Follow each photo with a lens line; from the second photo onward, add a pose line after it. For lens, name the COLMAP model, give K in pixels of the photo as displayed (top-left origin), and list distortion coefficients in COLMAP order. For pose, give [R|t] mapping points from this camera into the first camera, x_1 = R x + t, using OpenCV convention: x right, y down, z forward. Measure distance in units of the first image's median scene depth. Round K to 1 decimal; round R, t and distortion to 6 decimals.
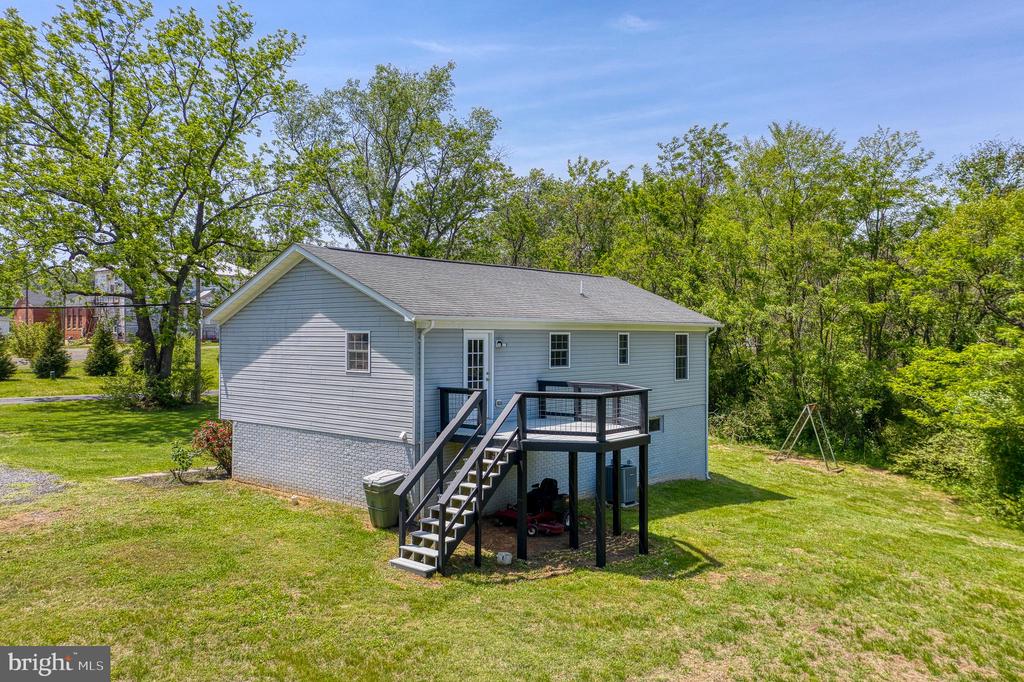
lens RADIAL K [[776.0, 0, 512.0], [0, 776.0, 341.0], [0, 0, 1]] dist [0.006027, 0.028424]
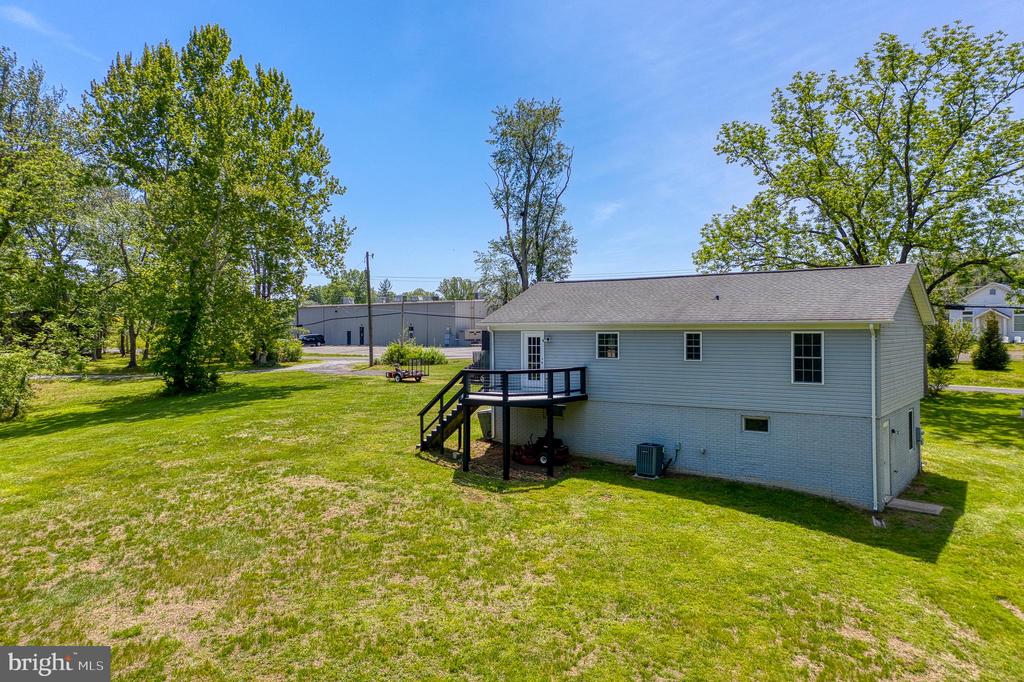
lens RADIAL K [[784.2, 0, 507.9], [0, 784.2, 328.9], [0, 0, 1]] dist [0.063003, 0.225118]
pose [[0.102179, -0.002503, -0.994763, 1.541940], [-0.003218, 0.999991, -0.002847, -0.013645], [0.994761, 0.003492, 0.102170, 0.770243]]
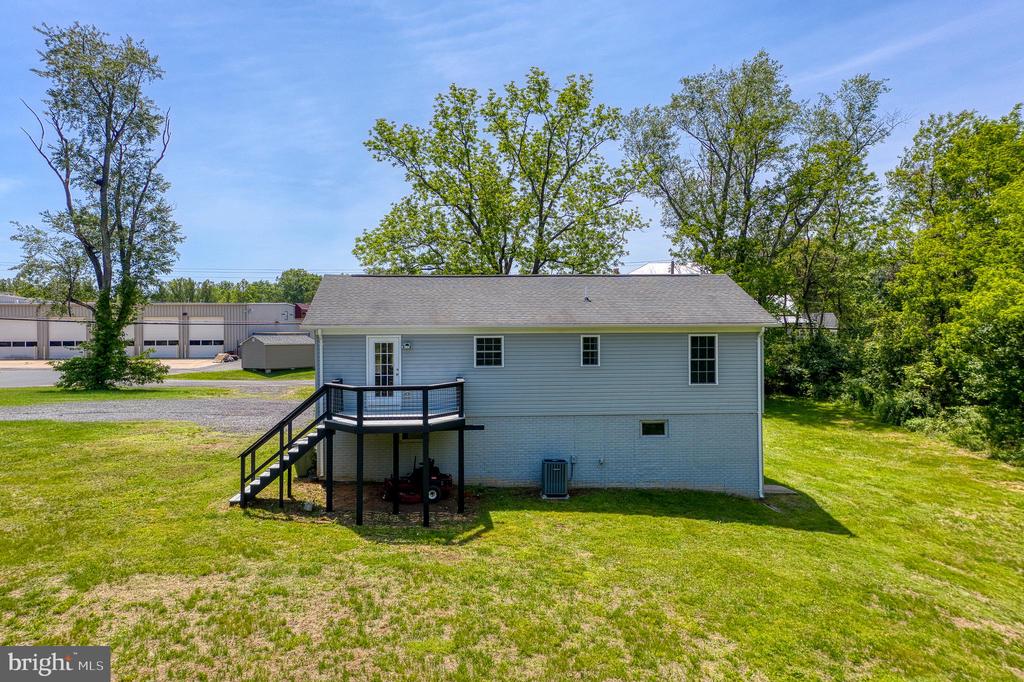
lens RADIAL K [[784.2, 0, 507.9], [0, 784.2, 328.9], [0, 0, 1]] dist [0.063003, 0.225118]
pose [[0.725455, -0.009920, -0.688198, 0.980422], [0.002723, 0.999930, -0.011542, -0.009164], [0.688265, 0.006499, 0.725431, 0.198097]]
